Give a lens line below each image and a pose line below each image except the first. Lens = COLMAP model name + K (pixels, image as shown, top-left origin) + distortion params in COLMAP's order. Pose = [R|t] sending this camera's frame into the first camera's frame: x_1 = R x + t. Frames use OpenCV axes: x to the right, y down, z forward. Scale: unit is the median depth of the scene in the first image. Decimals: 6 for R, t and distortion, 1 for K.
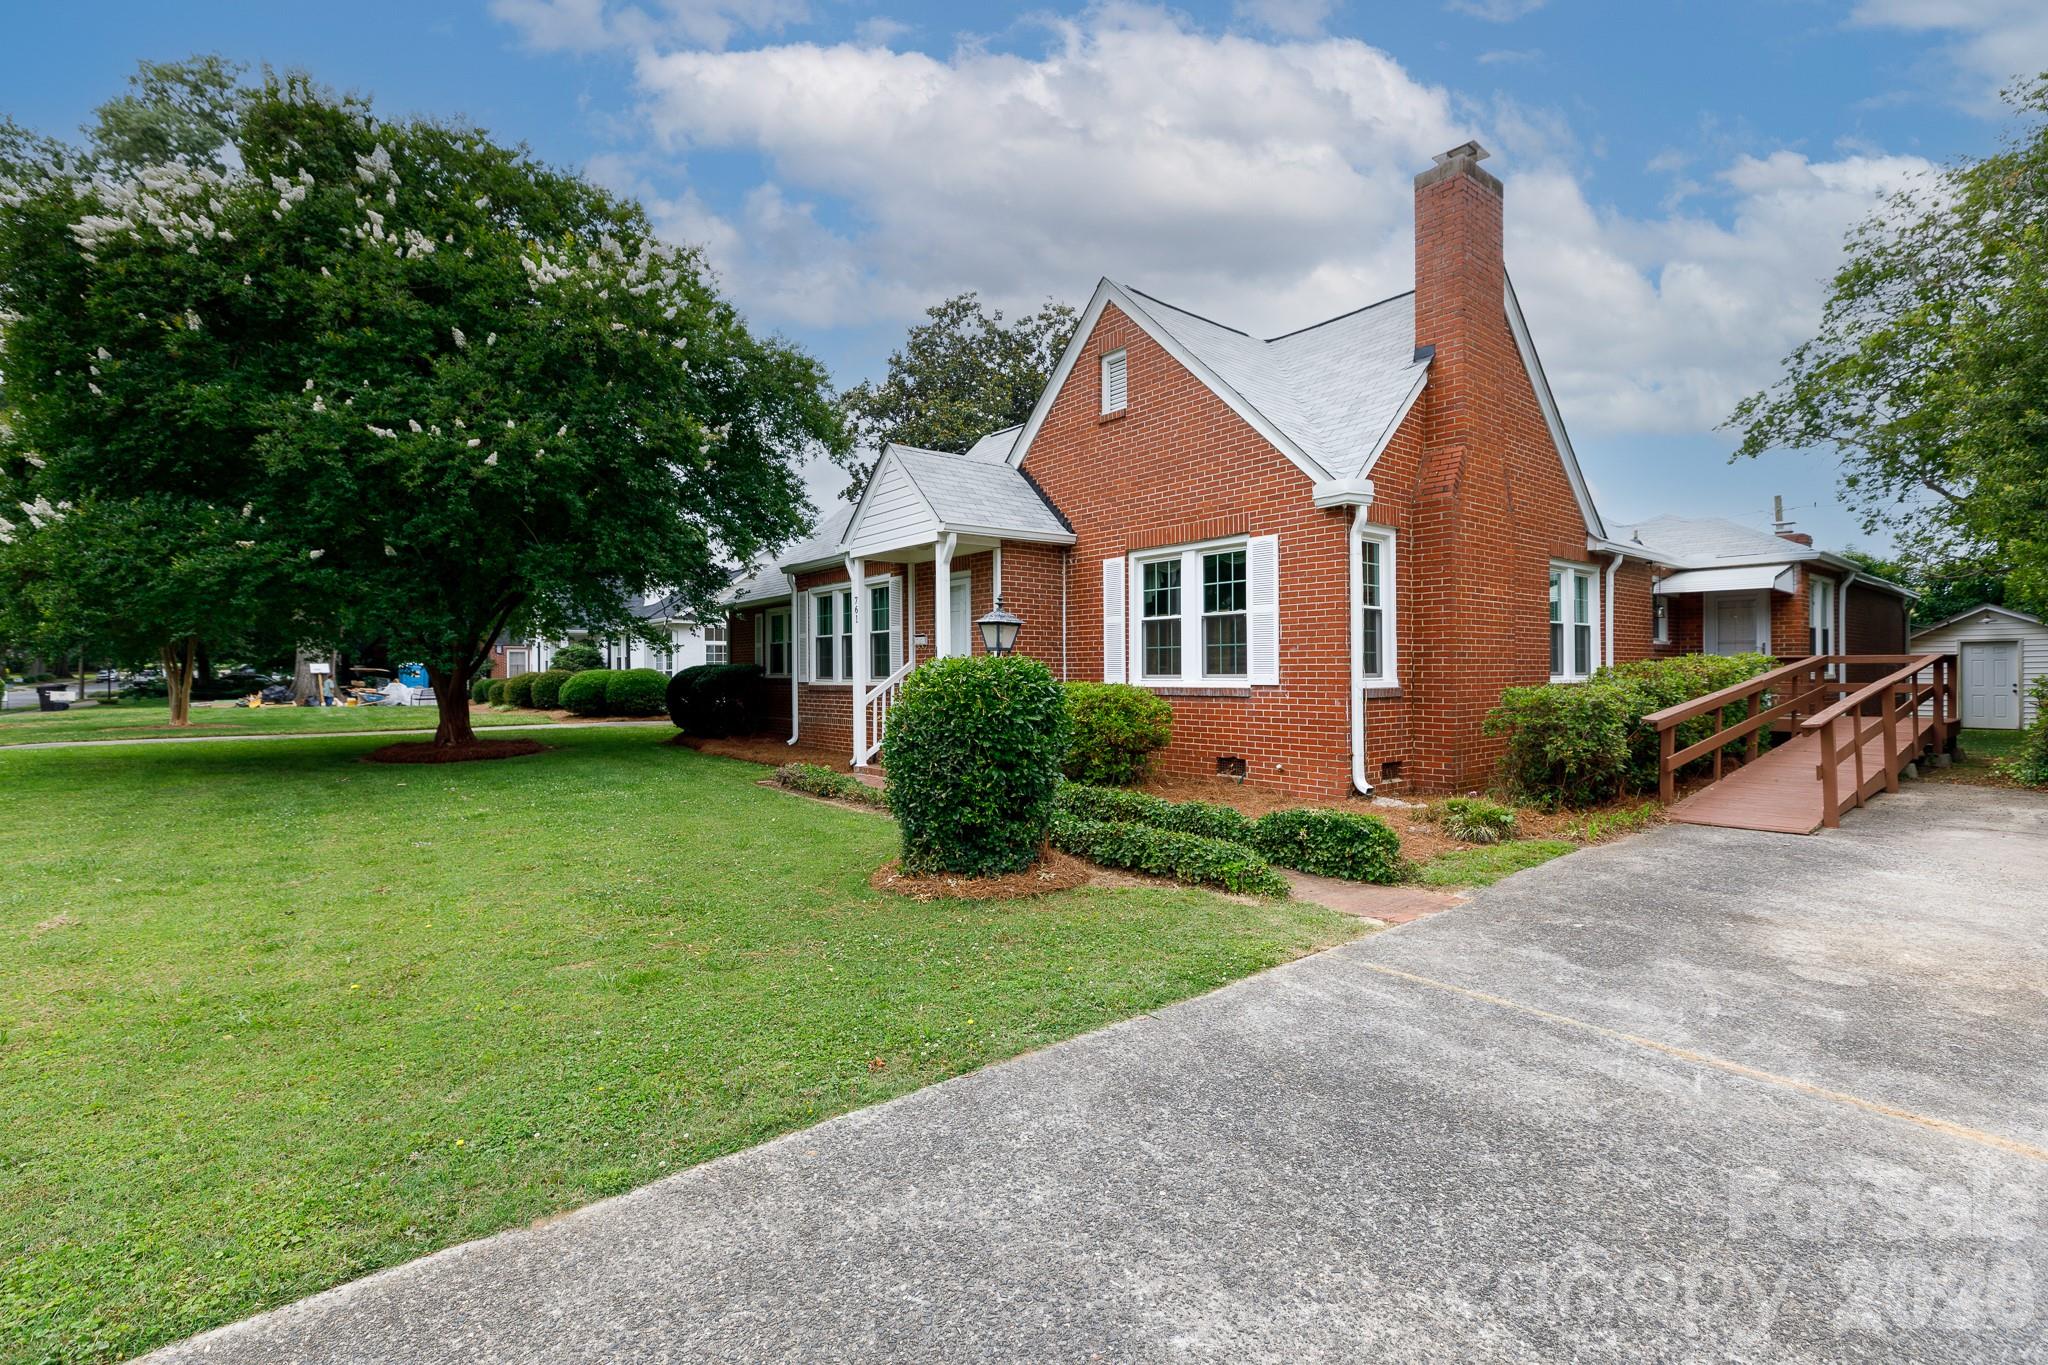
lens RADIAL K [[901.7, 0, 1024.1], [0, 901.7, 676.6], [0, 0, 1]] dist [0.002024, 0.000126]
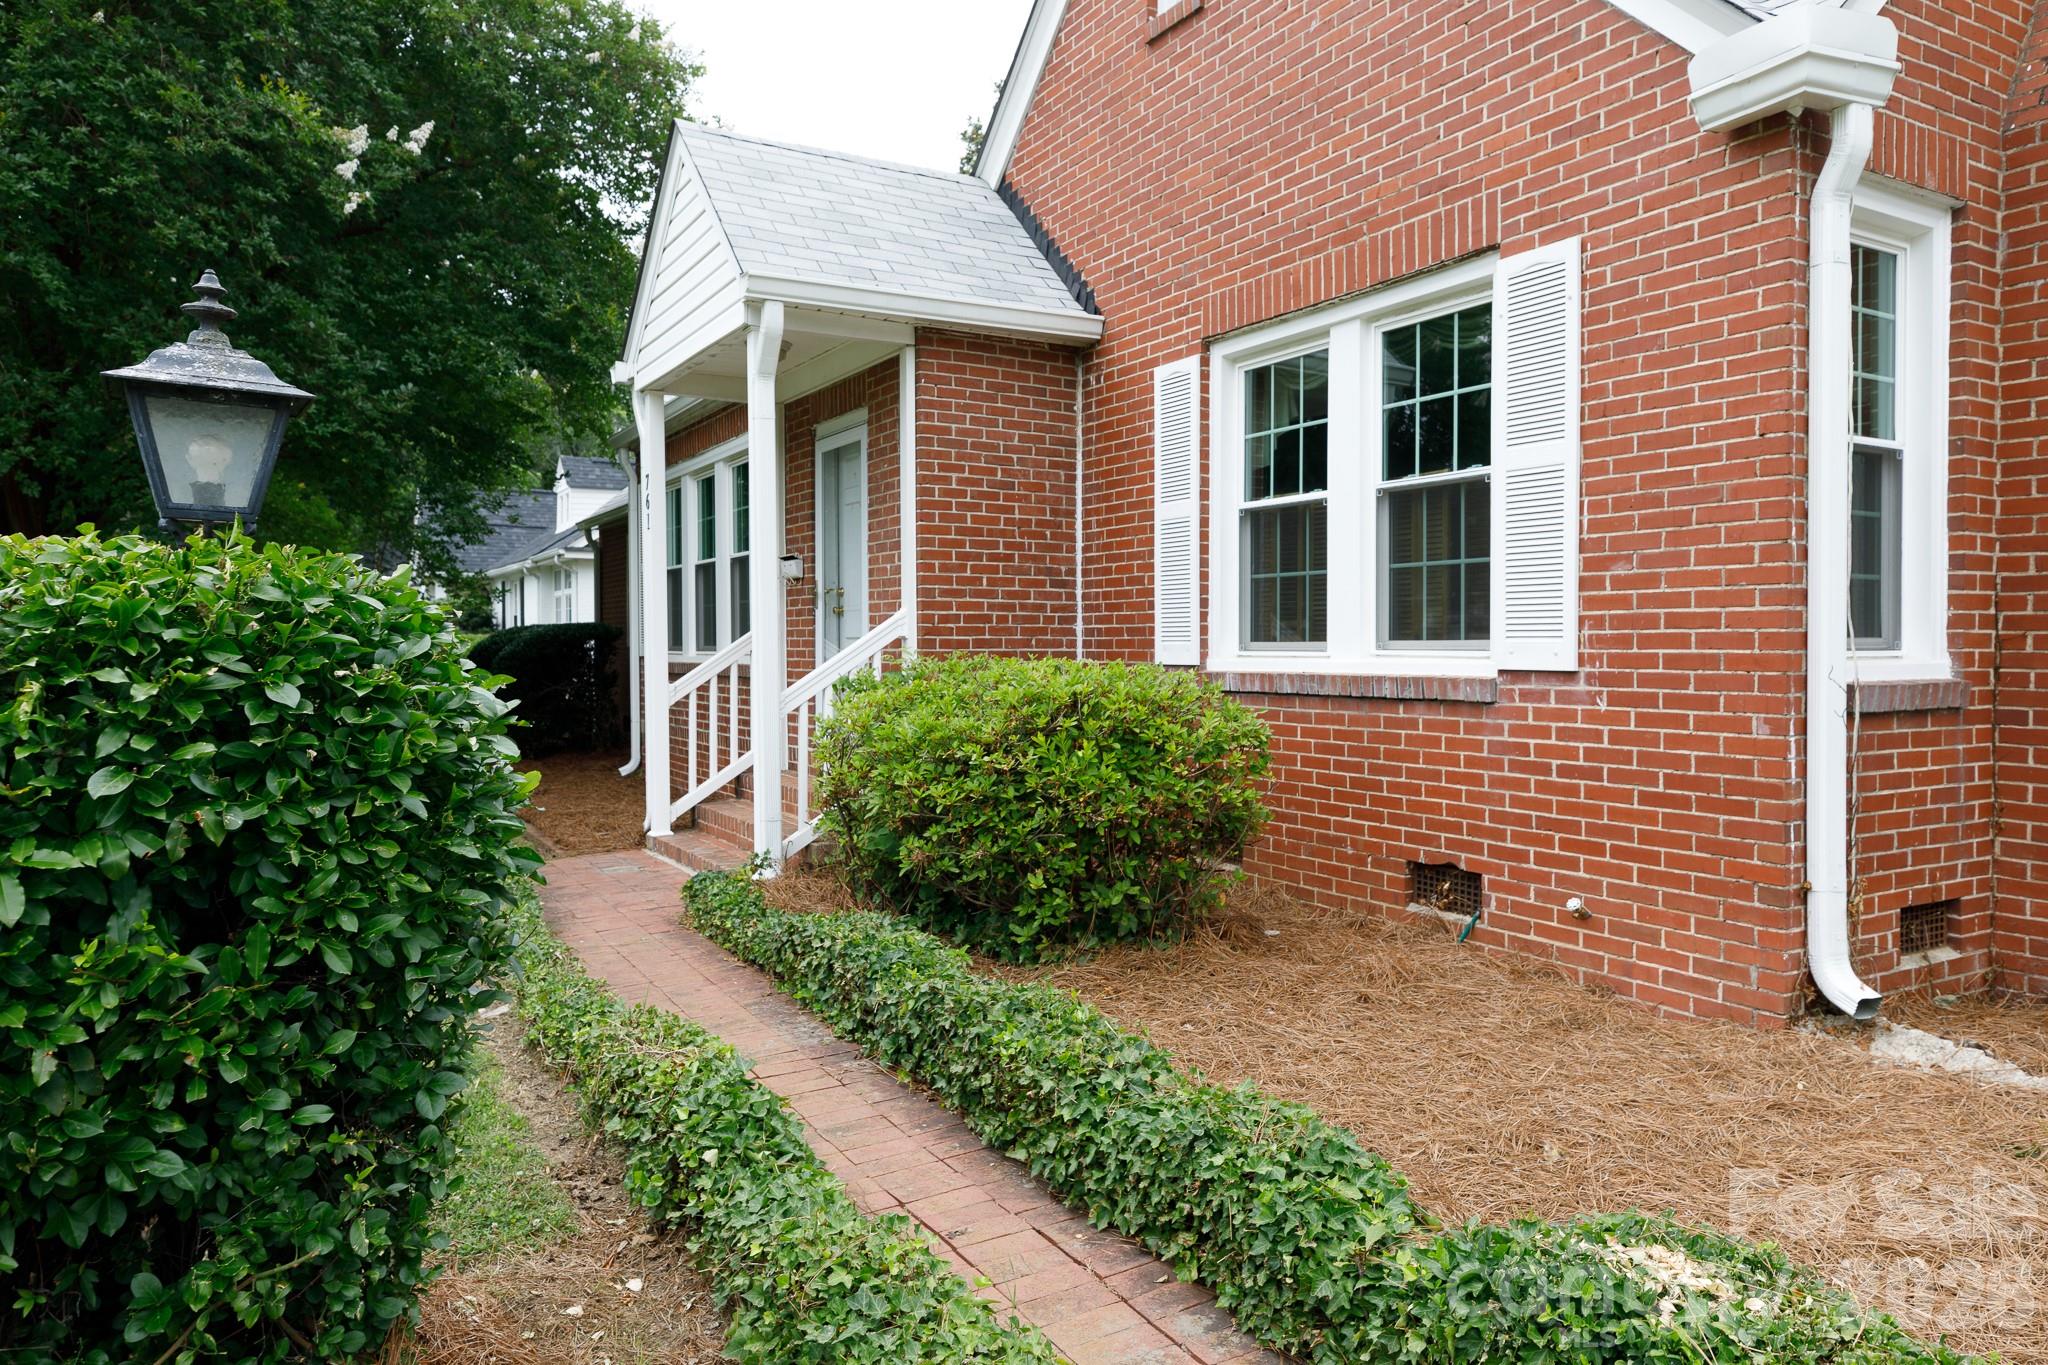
lens RADIAL K [[1338.8, 0, 1025.9], [0, 1338.8, 671.5], [0, 0, 1]] dist [0.014556, 0.004239]
pose [[0.989043, 0.006527, -0.147485, 0.135686], [-0.004066, 0.999848, 0.016977, 0.001443], [0.147573, -0.016192, 0.988919, 0.416319]]
